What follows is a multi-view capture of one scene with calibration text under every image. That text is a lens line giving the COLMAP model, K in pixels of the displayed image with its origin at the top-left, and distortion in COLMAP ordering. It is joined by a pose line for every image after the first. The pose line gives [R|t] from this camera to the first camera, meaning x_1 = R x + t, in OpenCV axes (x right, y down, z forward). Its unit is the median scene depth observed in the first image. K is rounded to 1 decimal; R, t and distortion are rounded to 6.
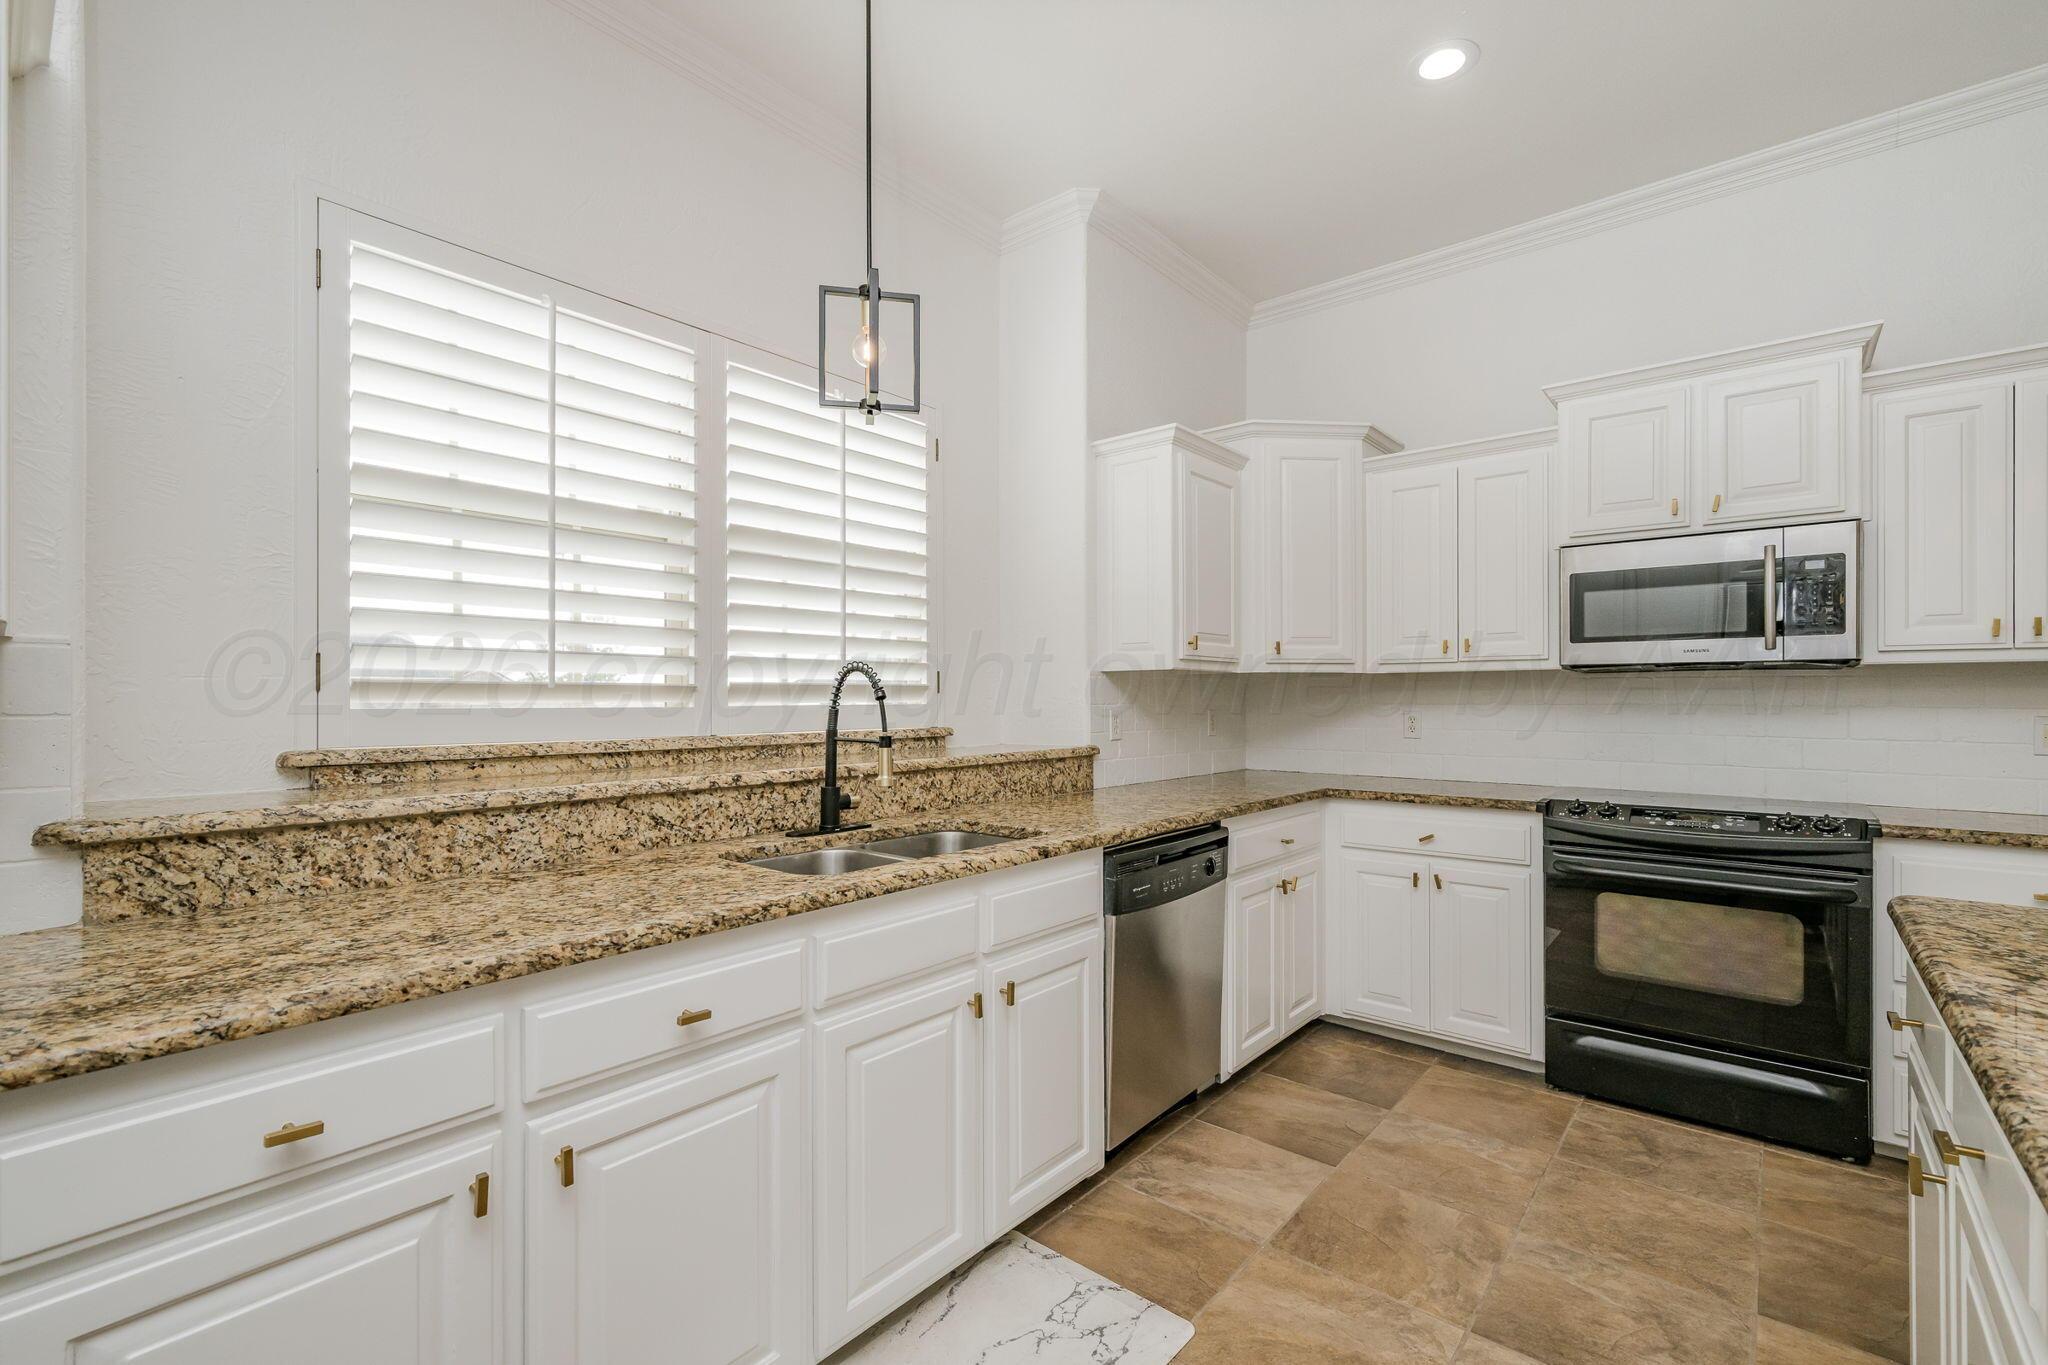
lens RADIAL K [[886.7, 0, 1025.0], [0, 886.7, 696.0], [0, 0, 1]] dist [-0.002219, 0.000159]
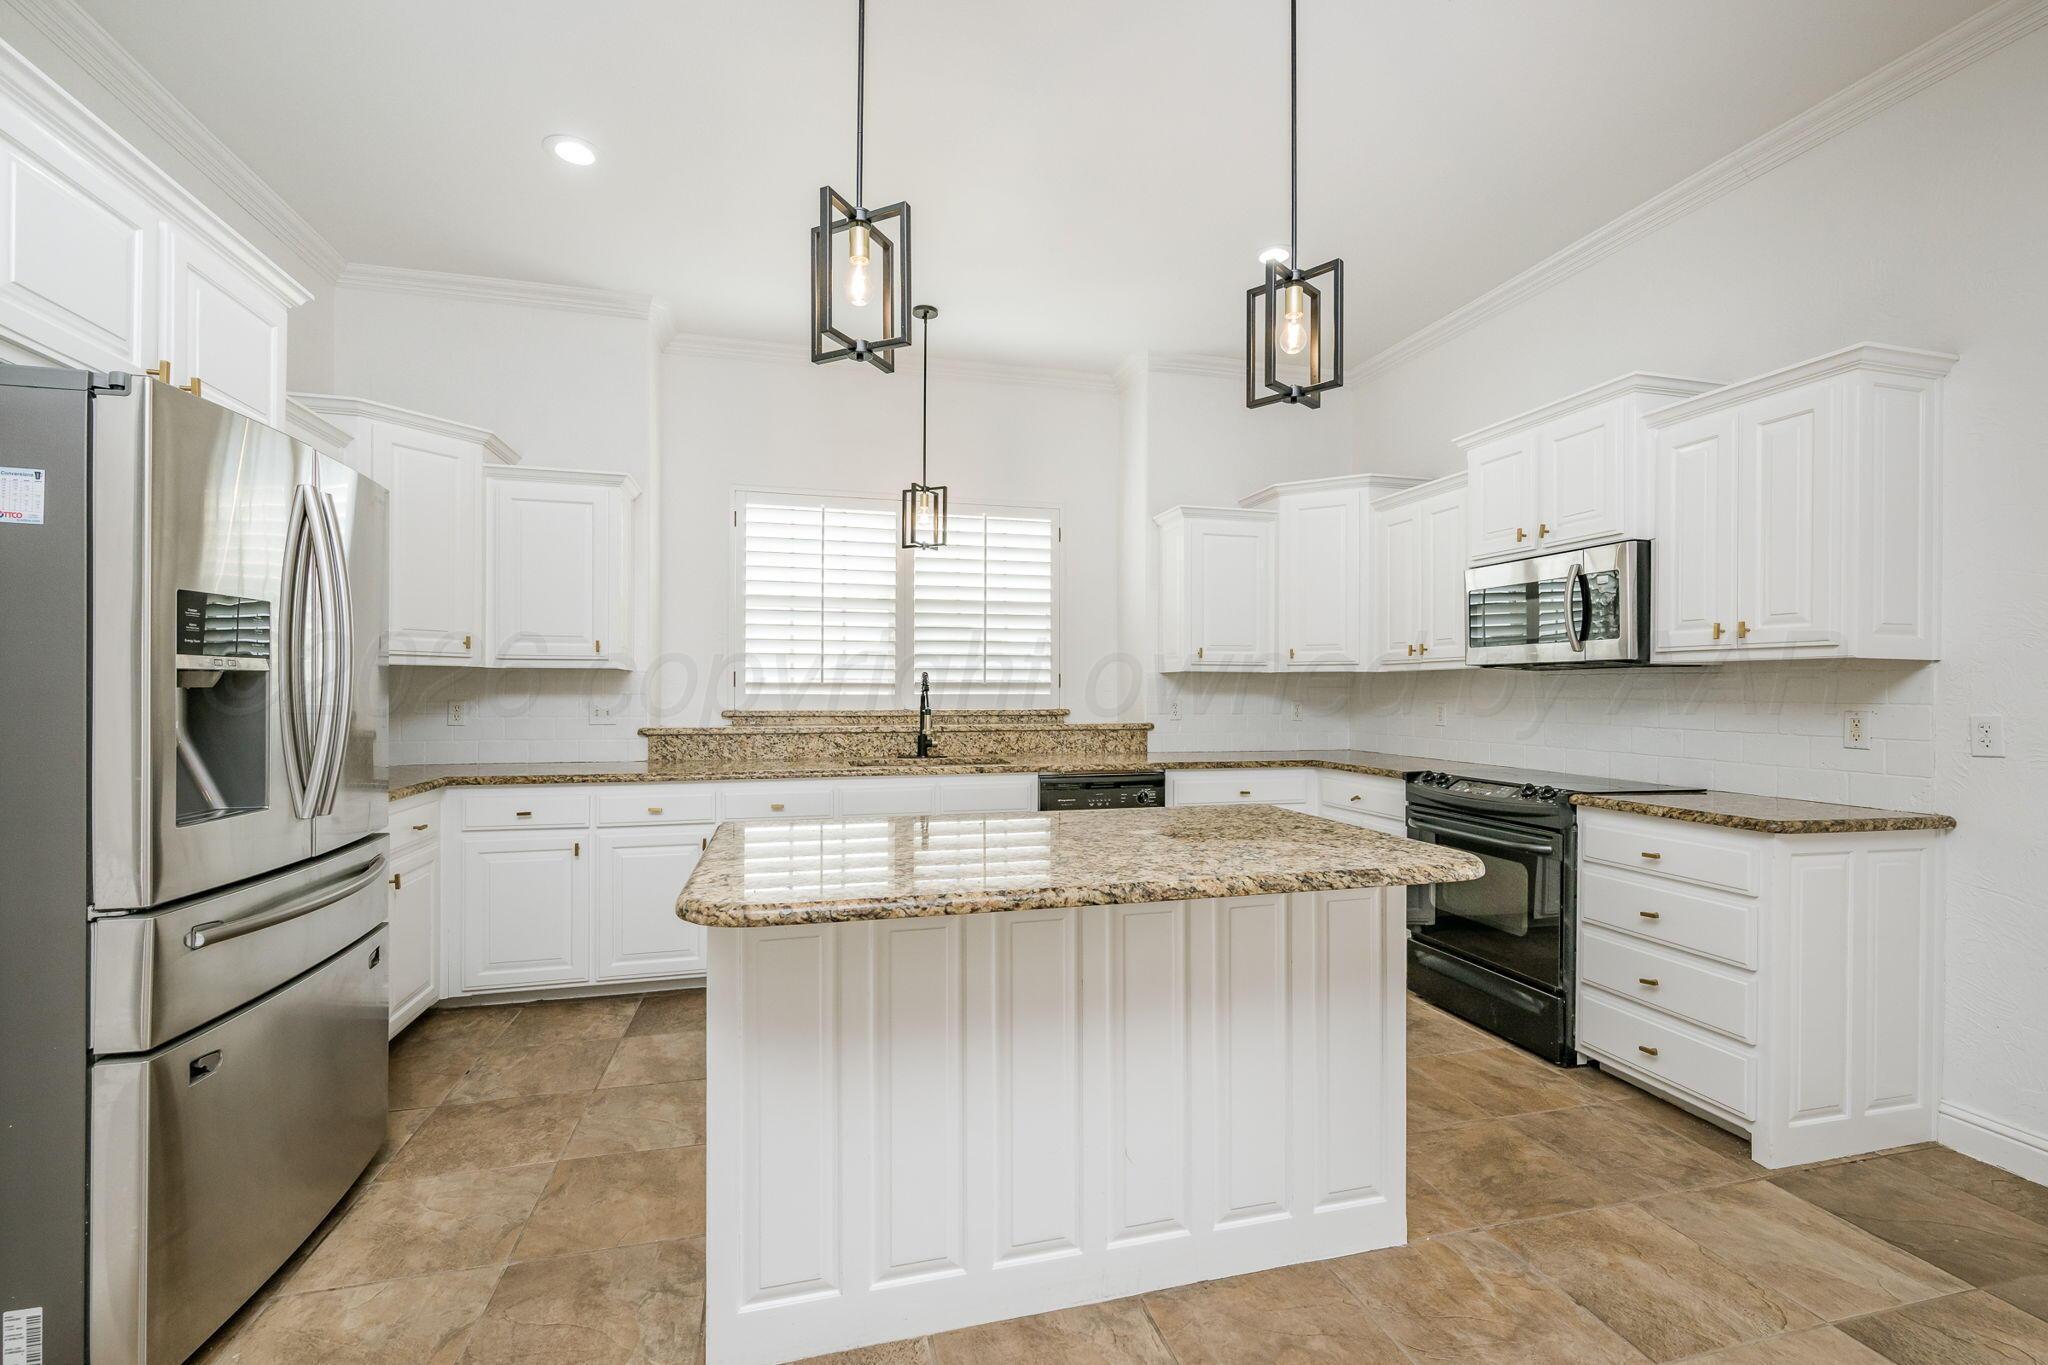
lens RADIAL K [[886.7, 0, 1026.8], [0, 886.7, 687.3], [0, 0, 1]] dist [-0.002219, 0.000159]
pose [[0.817970, 0.000904, -0.575261, 1.031946], [-0.002564, 0.999995, -0.002075, -0.000332], [0.575256, 0.003172, 0.817967, -0.450028]]
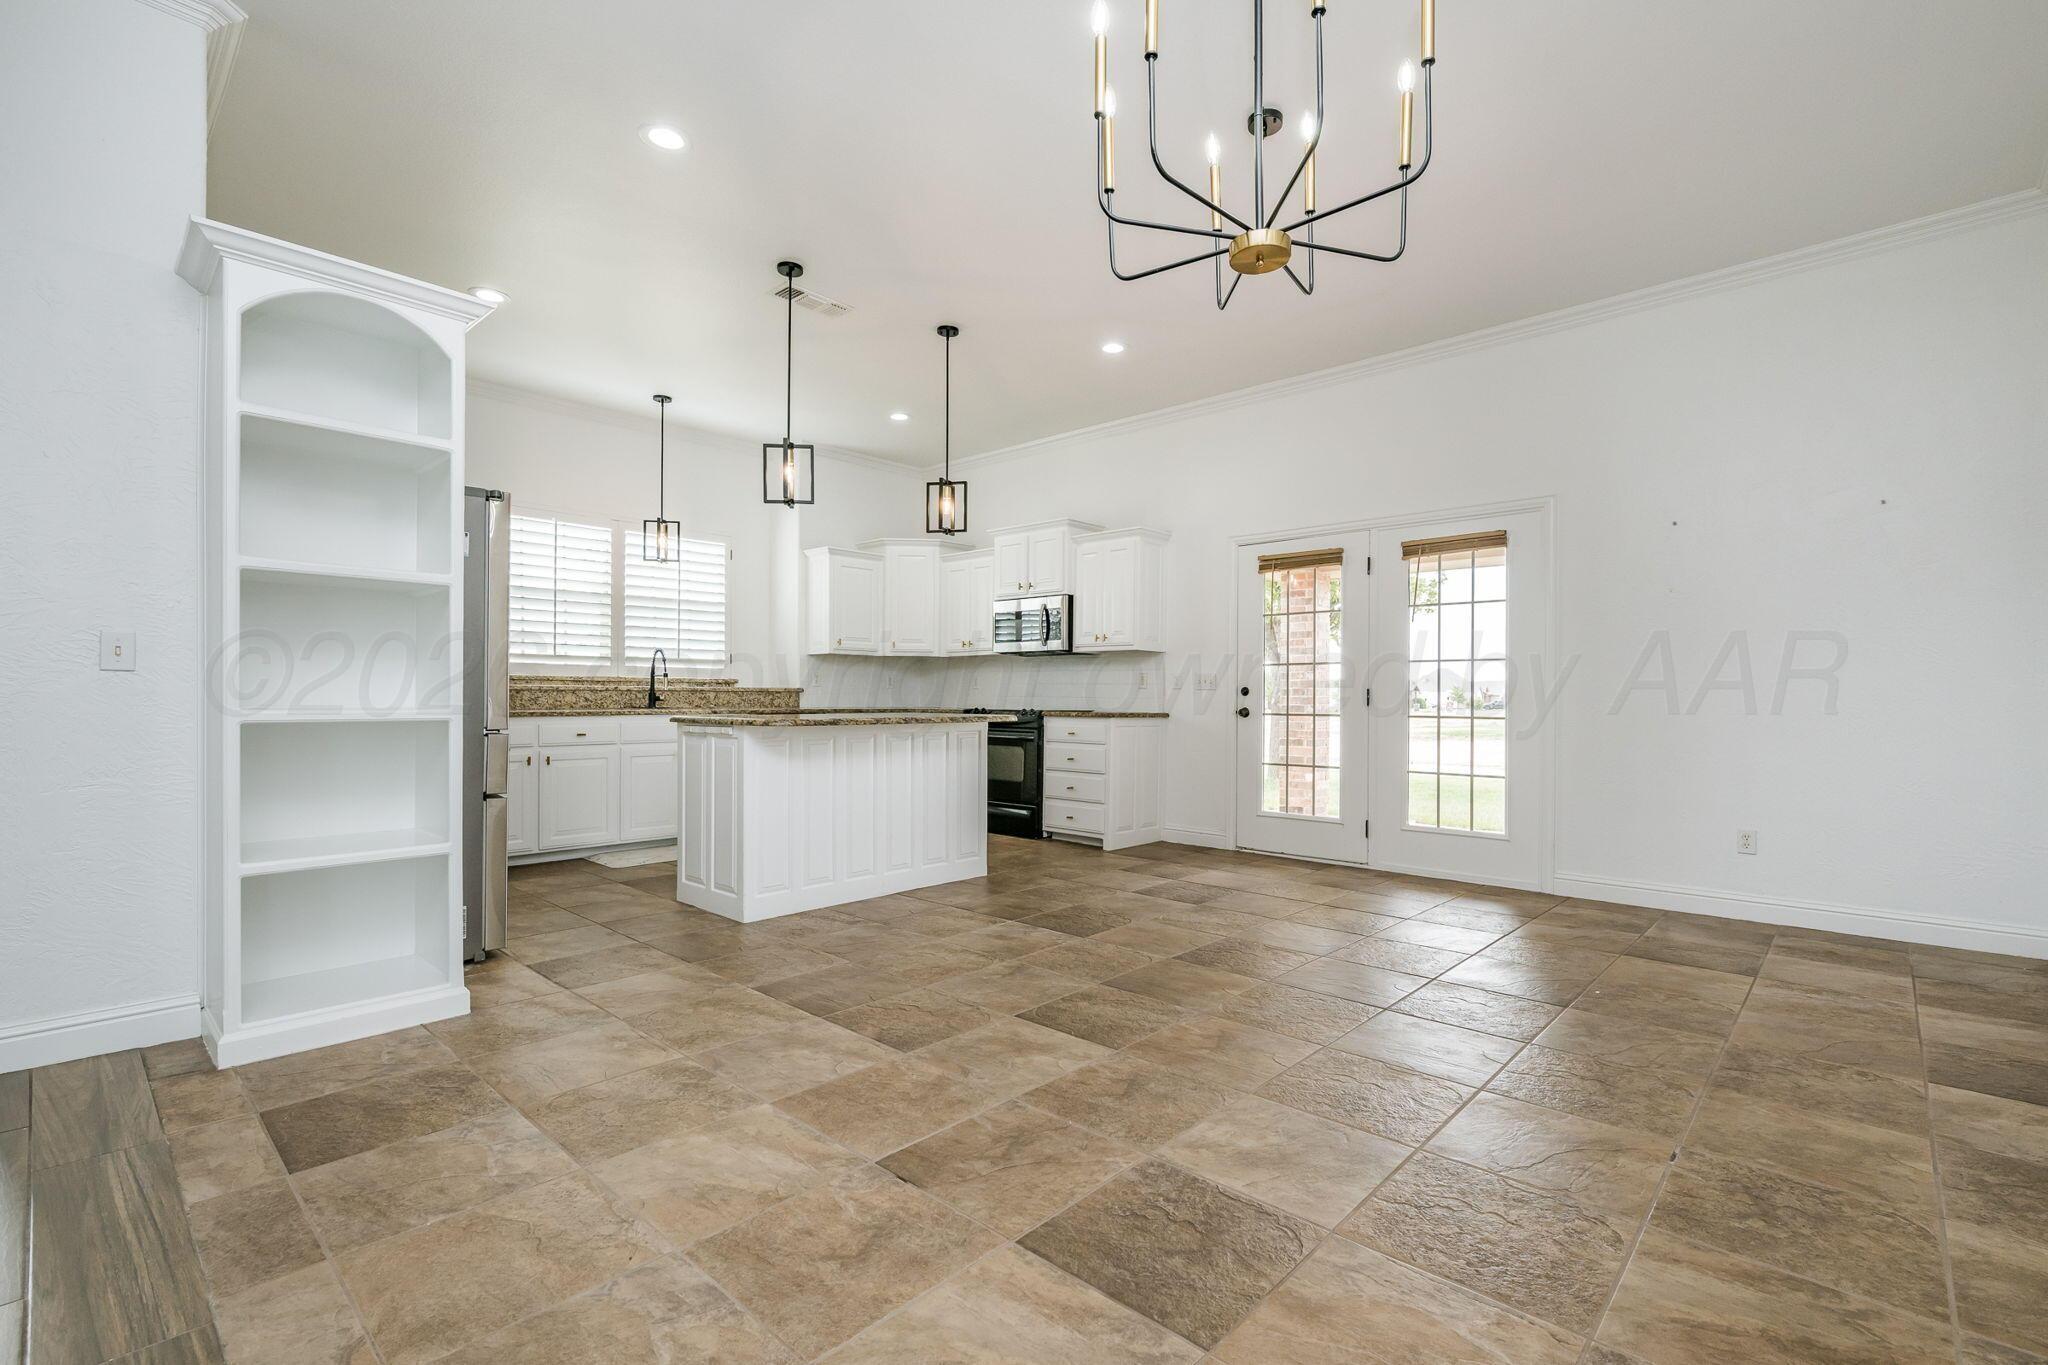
lens RADIAL K [[921.0, 0, 1063.4], [0, 921.0, 687.6], [0, 0, 1]] dist [-0.001356, -0.000088]
pose [[0.999626, 0.007457, -0.026303, 1.079612], [-0.007598, 0.999957, -0.005243, 0.085713], [0.026263, 0.005441, 0.999640, -1.753512]]
